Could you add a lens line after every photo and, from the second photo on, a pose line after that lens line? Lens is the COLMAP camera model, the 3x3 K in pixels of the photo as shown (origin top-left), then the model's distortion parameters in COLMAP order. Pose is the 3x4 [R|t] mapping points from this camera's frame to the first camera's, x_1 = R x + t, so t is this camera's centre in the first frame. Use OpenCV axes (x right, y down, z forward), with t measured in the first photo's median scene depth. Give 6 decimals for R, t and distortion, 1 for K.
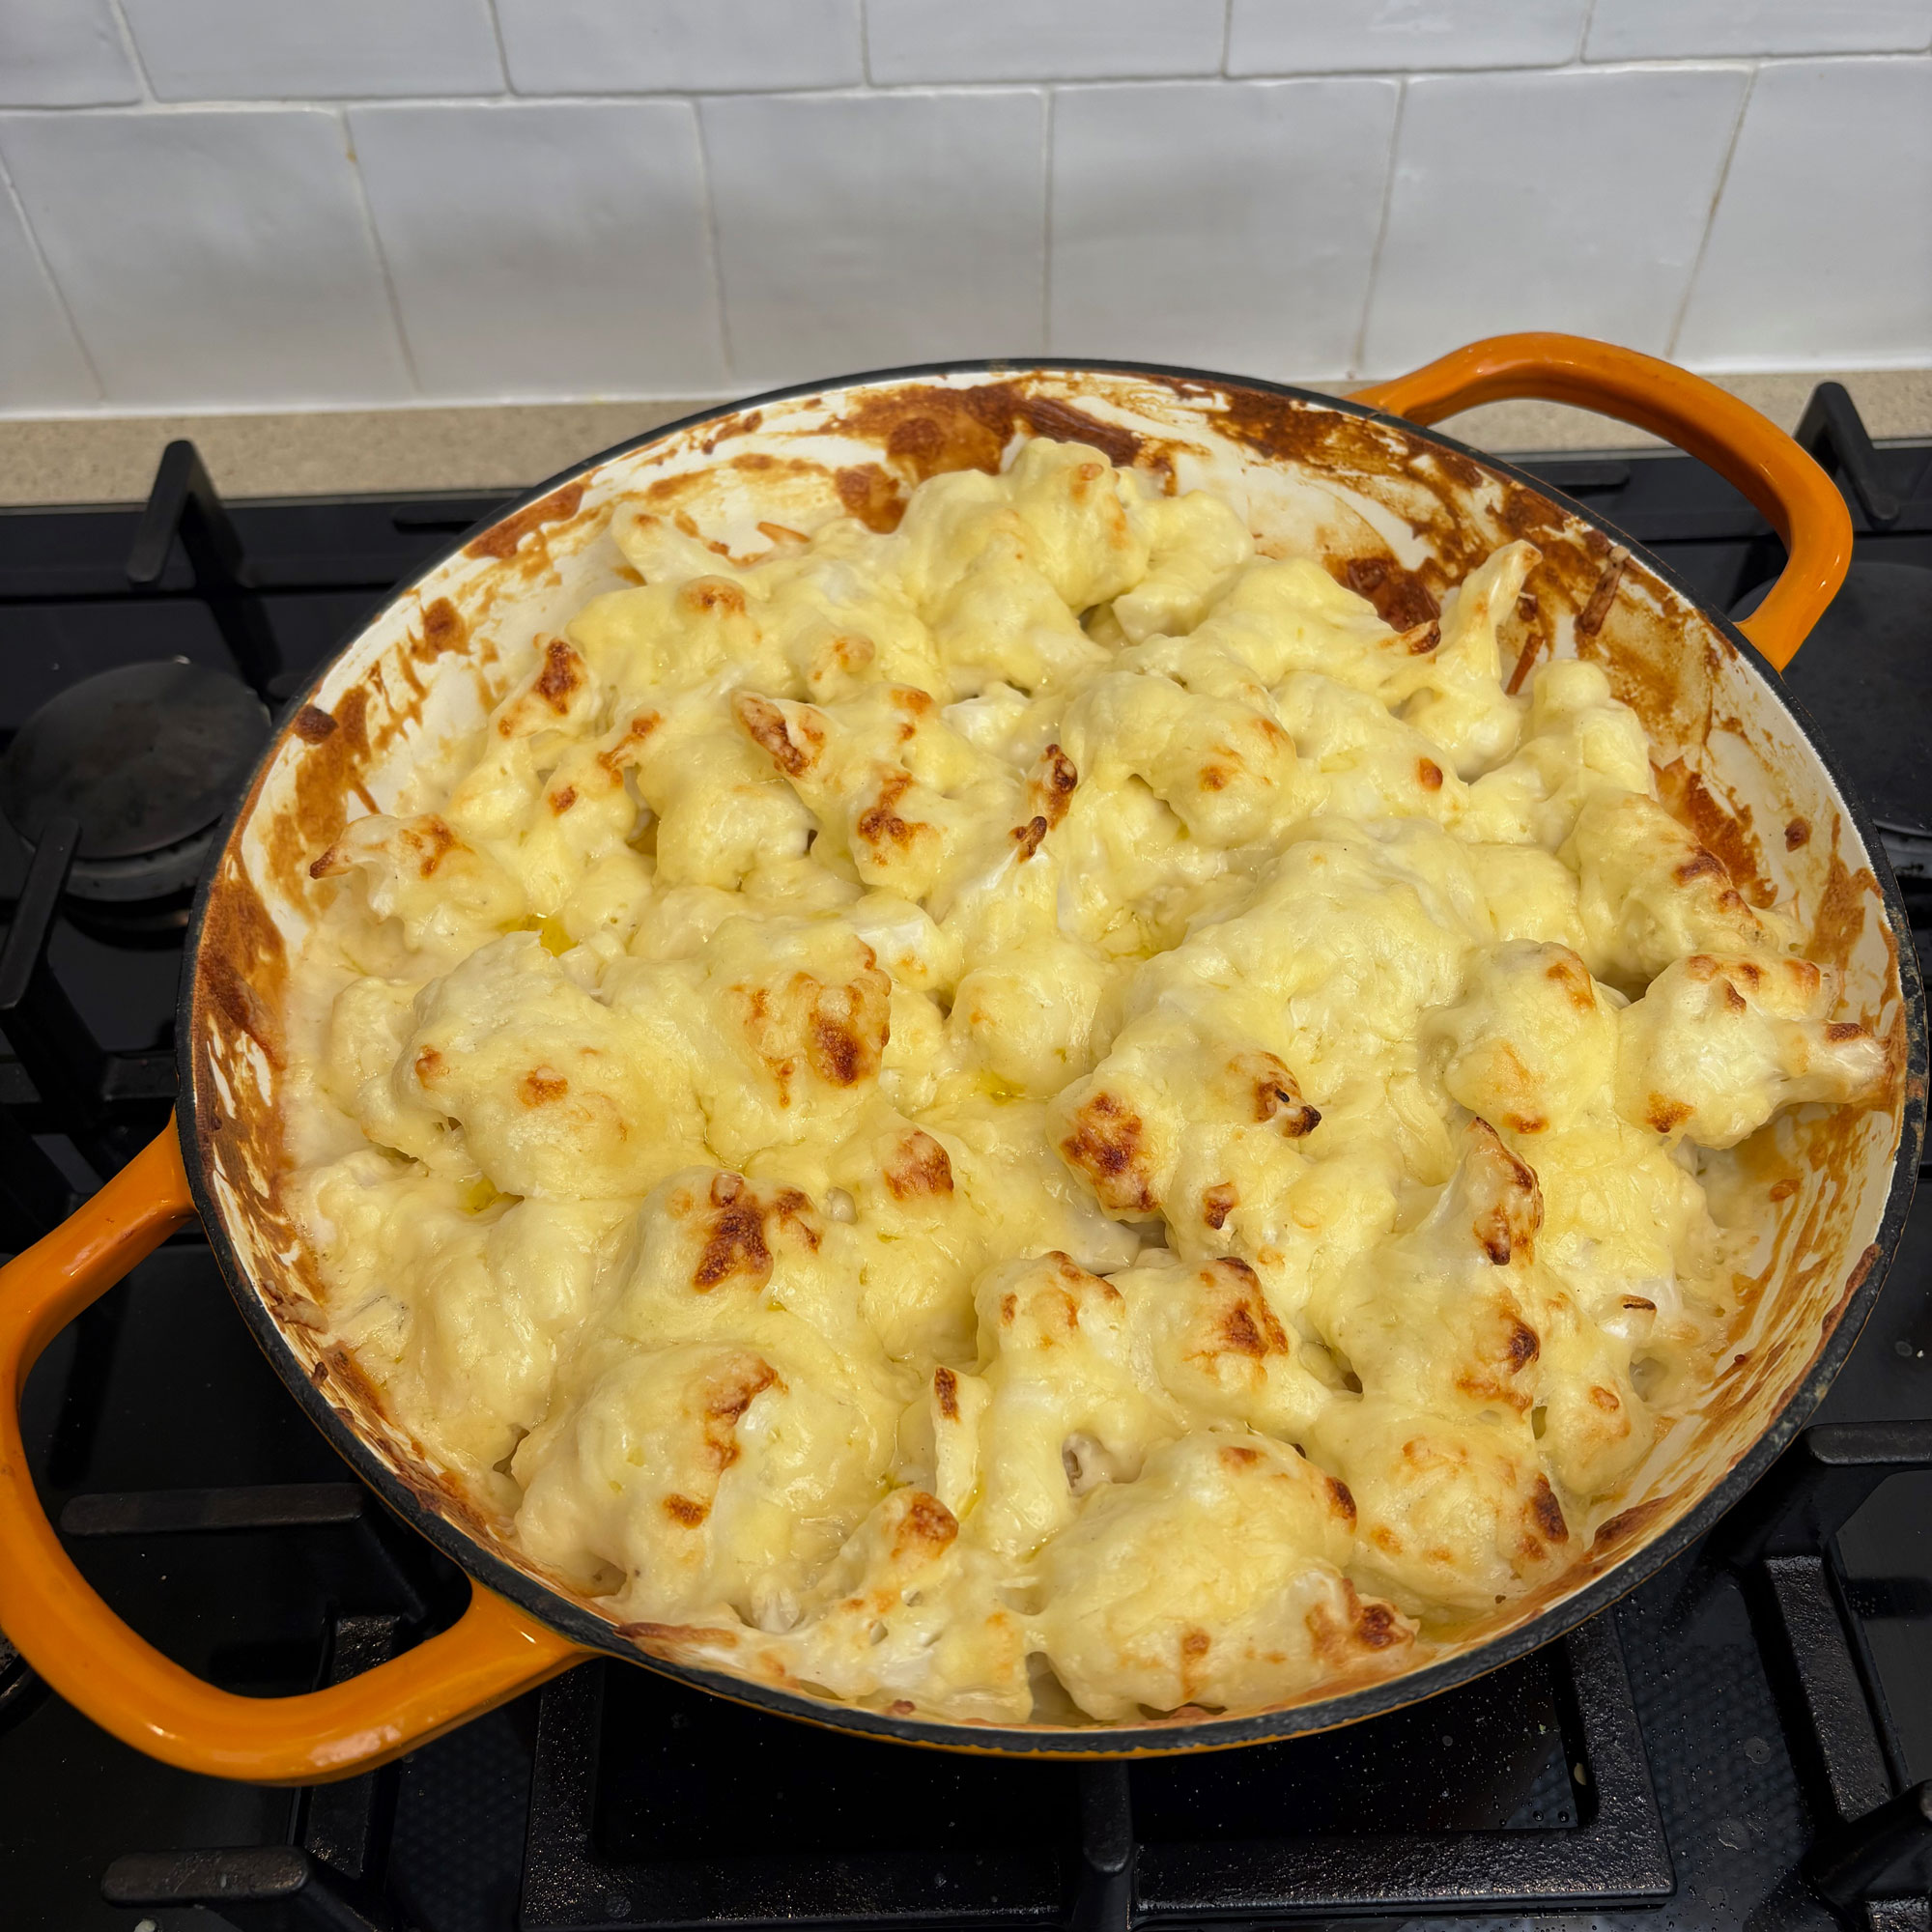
lens RADIAL K [[2048.6, 0, 967.0], [0, 2048.6, 966.6], [0, 0, 1]] dist [0.062750, 0.000000]
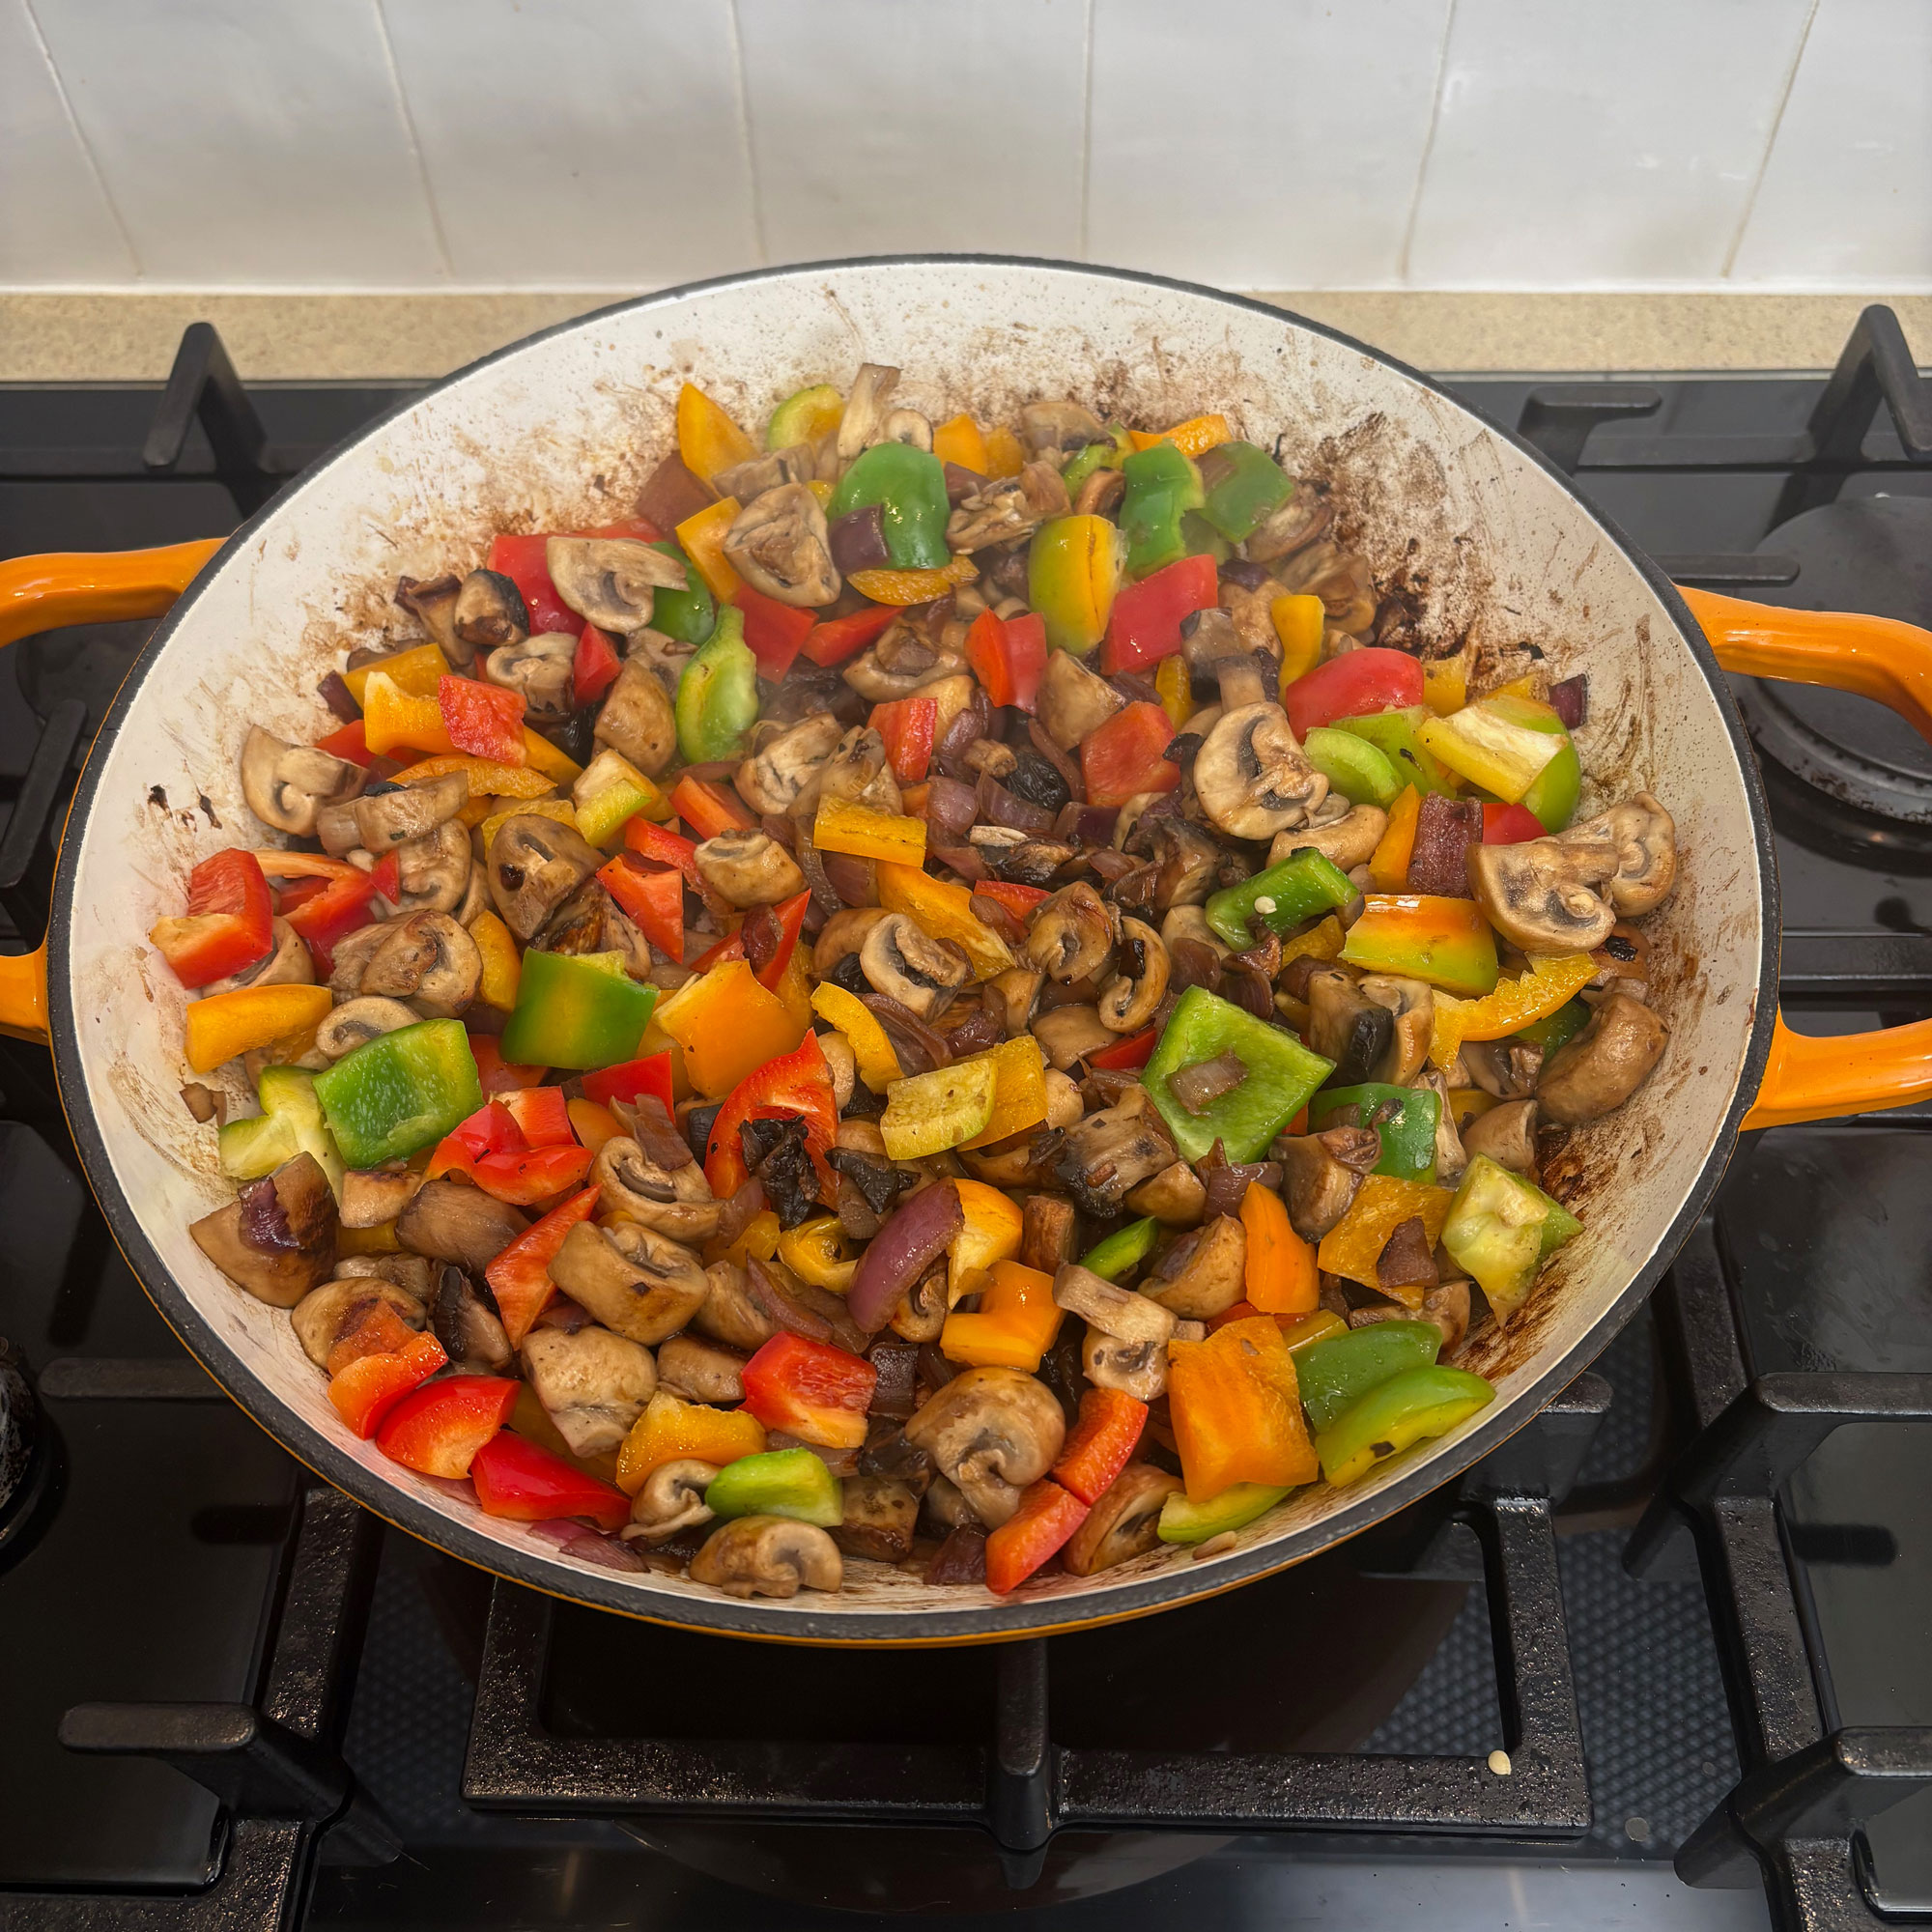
lens RADIAL K [[2048.6, 0, 965.8], [0, 2048.6, 959.5], [0, 0, 1]] dist [0.062750, 0.000000]
pose [[0.998610, 0.039588, -0.034794, 0.033093], [-0.038105, 0.998378, 0.042313, -0.001924], [0.036413, -0.040928, 0.998498, 0.000529]]
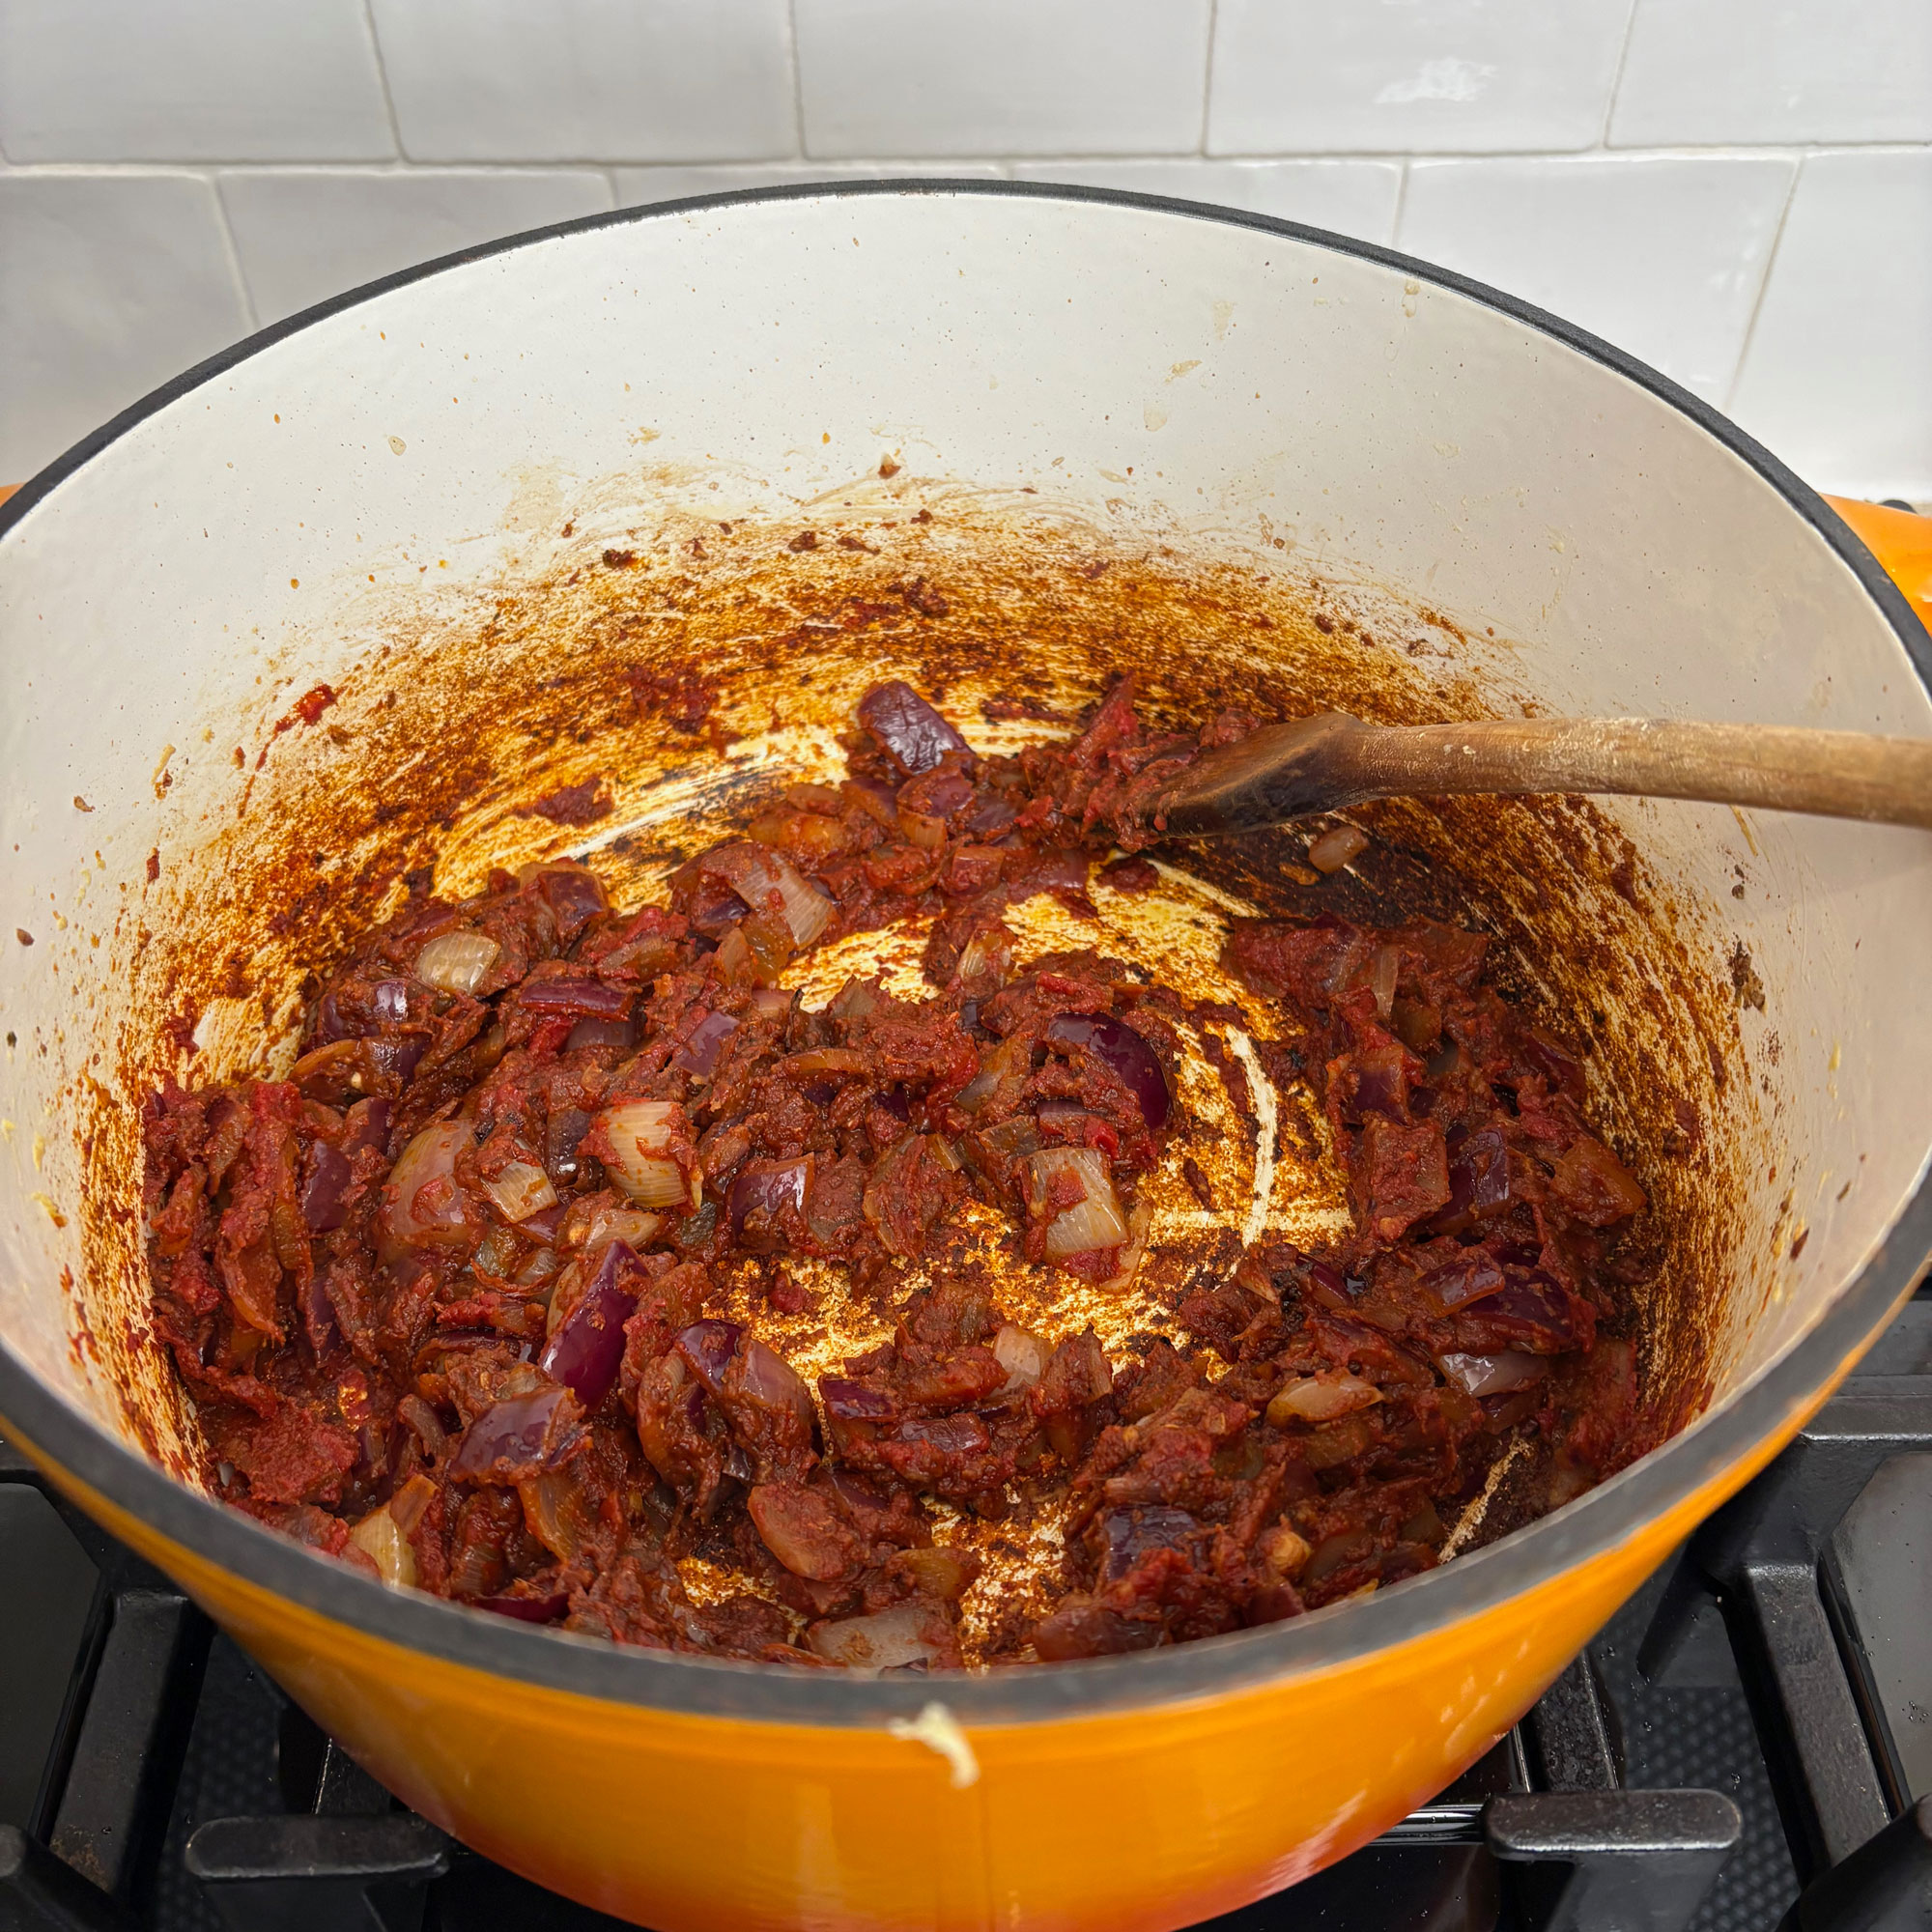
lens RADIAL K [[2048.6, 0, 963.5], [0, 2048.6, 973.4], [0, 0, 1]] dist [0.062750, 0.000000]
pose [[0.999754, 0.019593, -0.010378, 0.036978], [-0.020458, 0.995631, -0.091111, 0.003793], [0.008548, 0.091301, 0.995787, 0.144266]]
